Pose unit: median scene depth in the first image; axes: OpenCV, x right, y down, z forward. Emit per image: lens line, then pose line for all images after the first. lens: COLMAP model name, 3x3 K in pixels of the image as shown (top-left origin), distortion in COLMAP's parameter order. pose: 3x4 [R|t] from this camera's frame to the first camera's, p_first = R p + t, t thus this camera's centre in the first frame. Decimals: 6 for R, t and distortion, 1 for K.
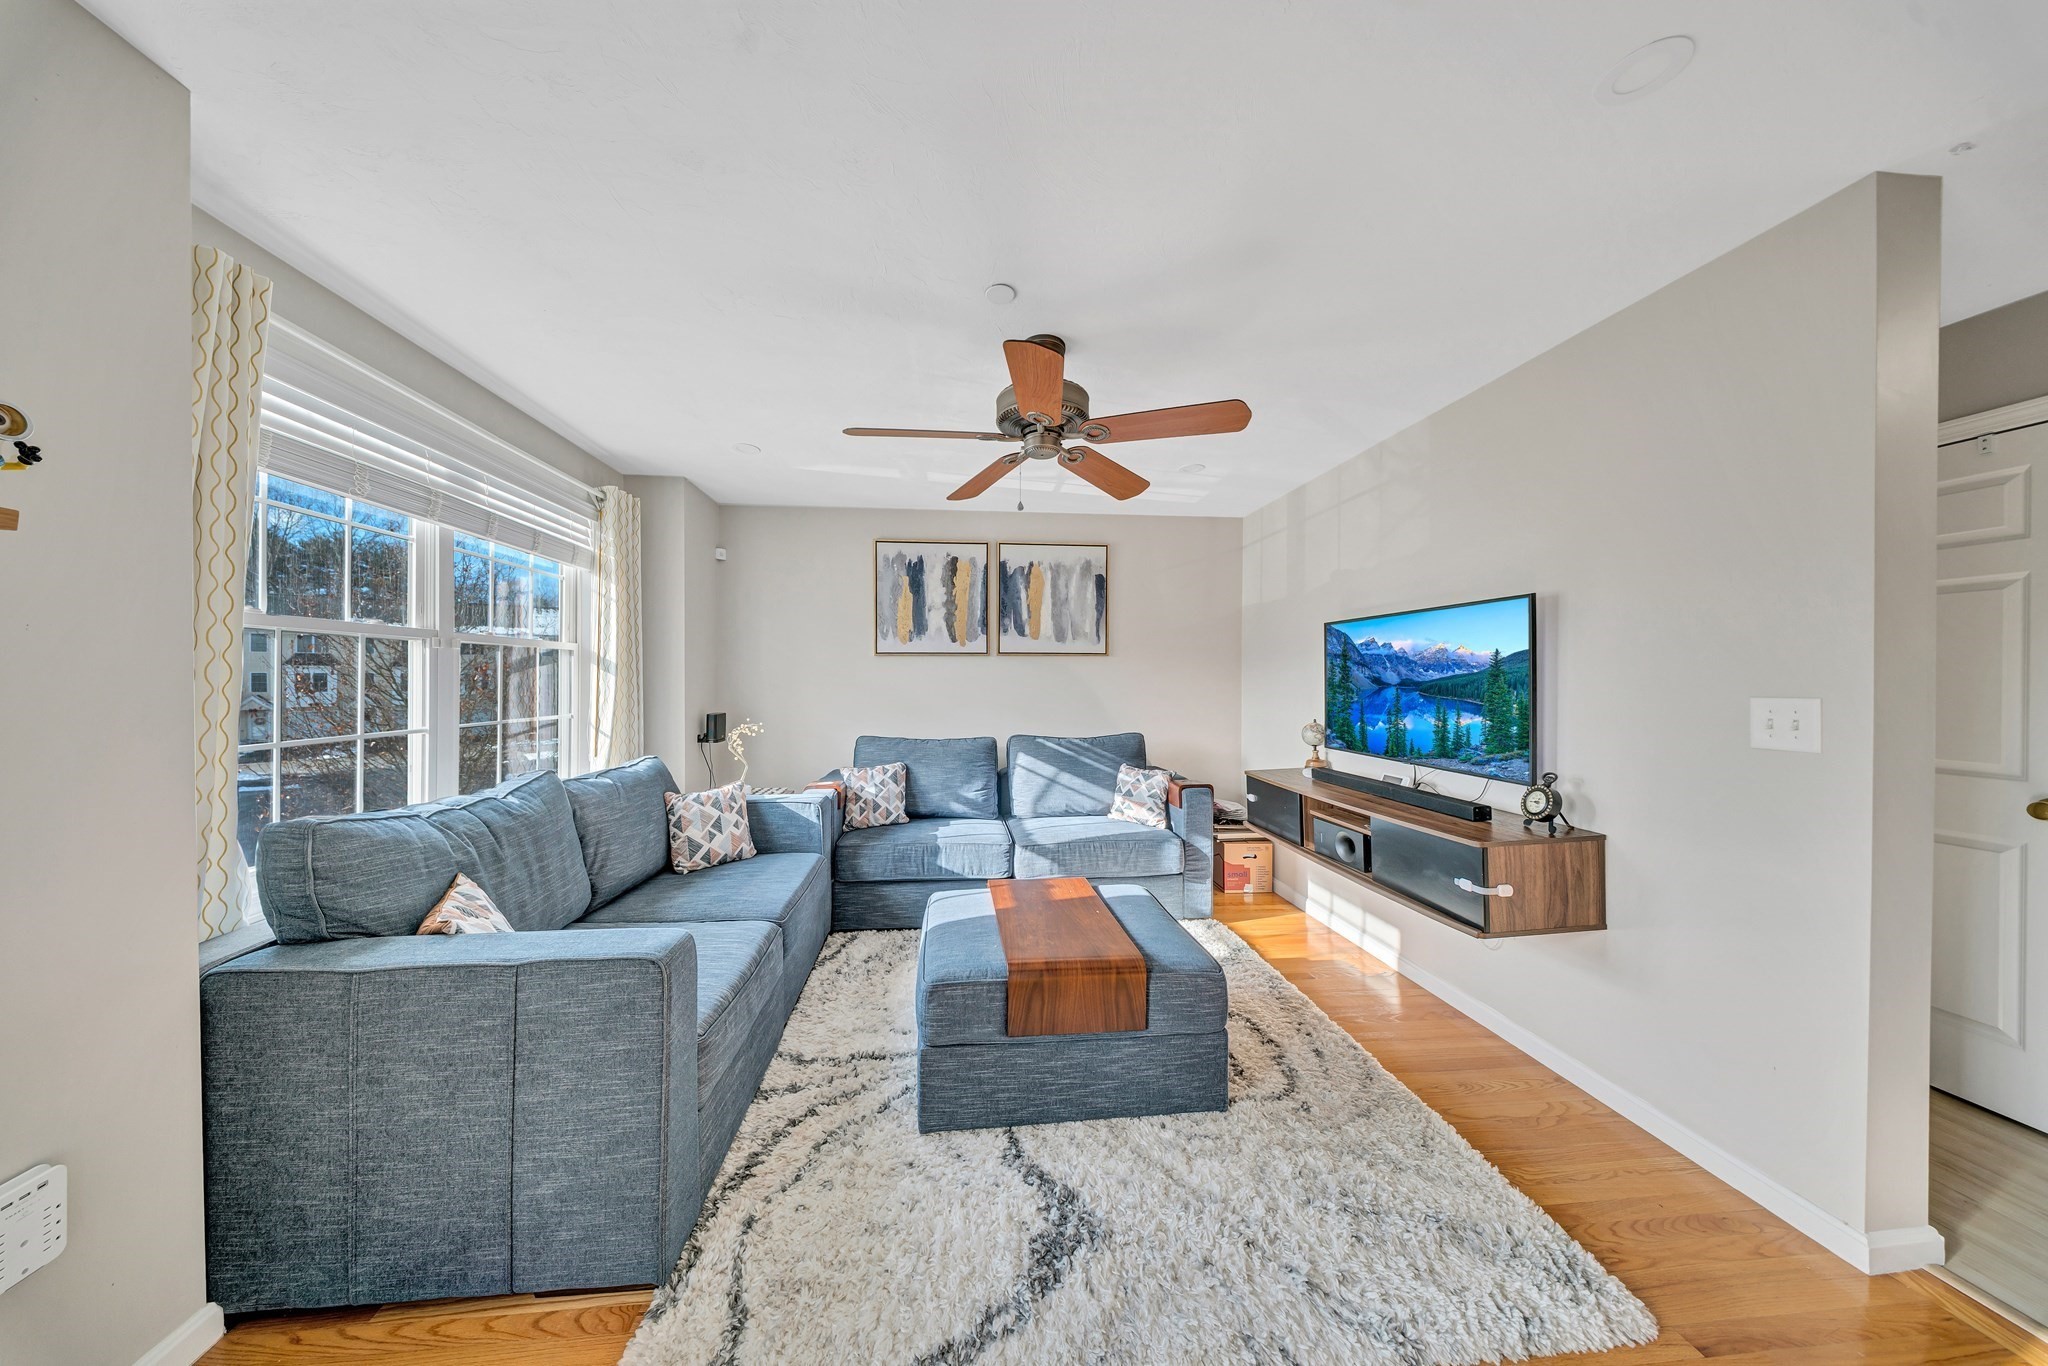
lens RADIAL K [[612.3, 0, 985.9], [0, 612.3, 686.6], [0, 0, 1]] dist [0.001153, -0.000018]
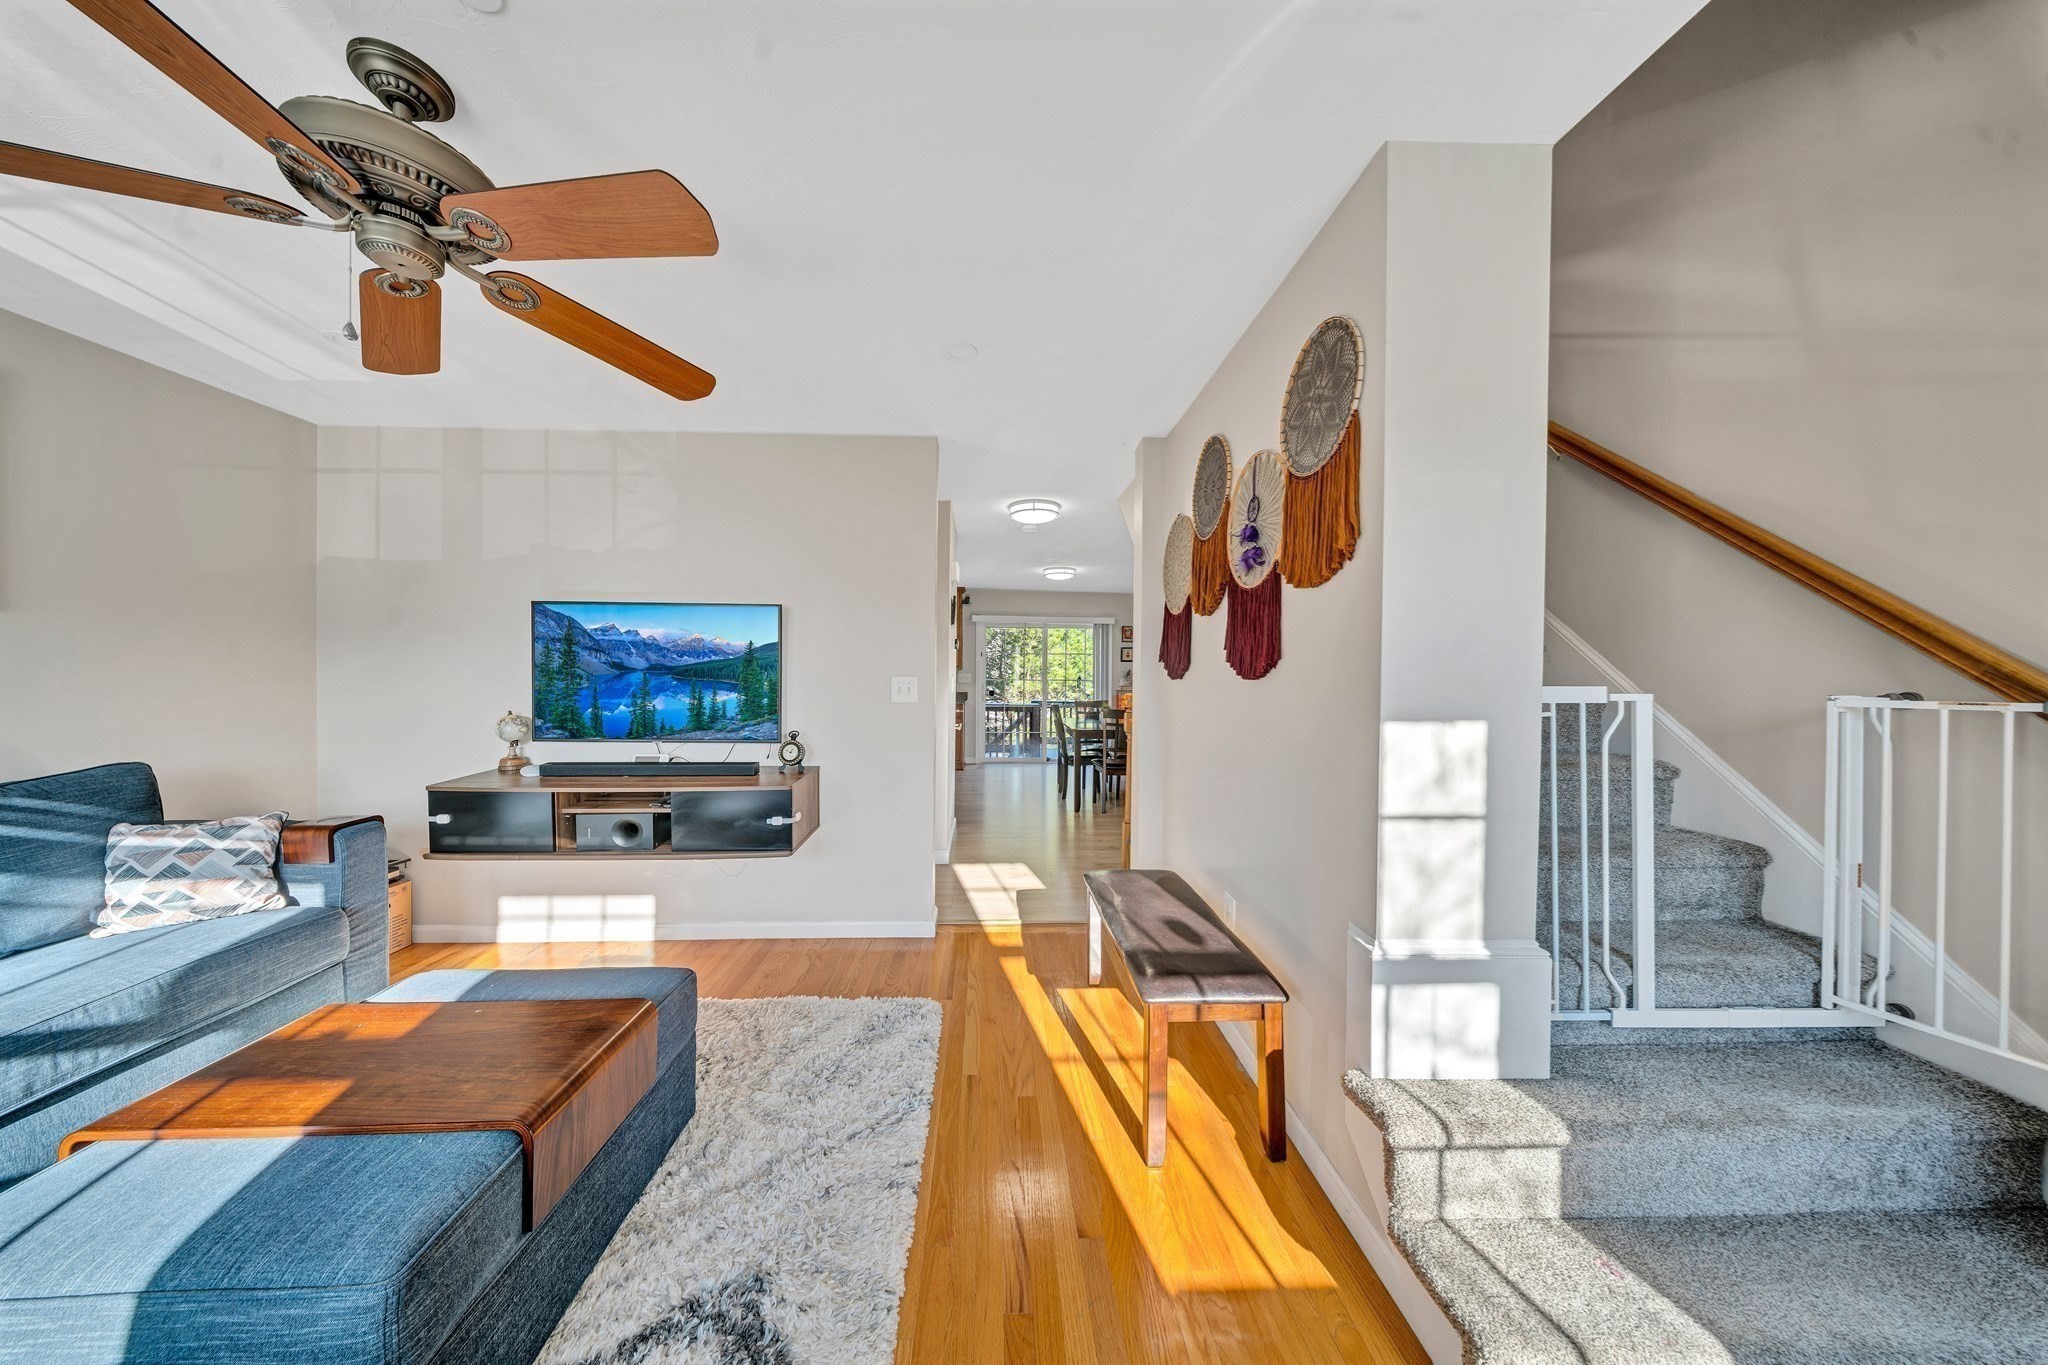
lens RADIAL K [[612.3, 0, 1008.9], [0, 612.3, 671.8], [0, 0, 1]] dist [0.001153, -0.000018]
pose [[0.045642, 0.004508, 0.998948, -0.358831], [0.014986, 0.999874, -0.005197, 0.015769], [-0.998845, 0.015208, 0.045569, 0.308169]]
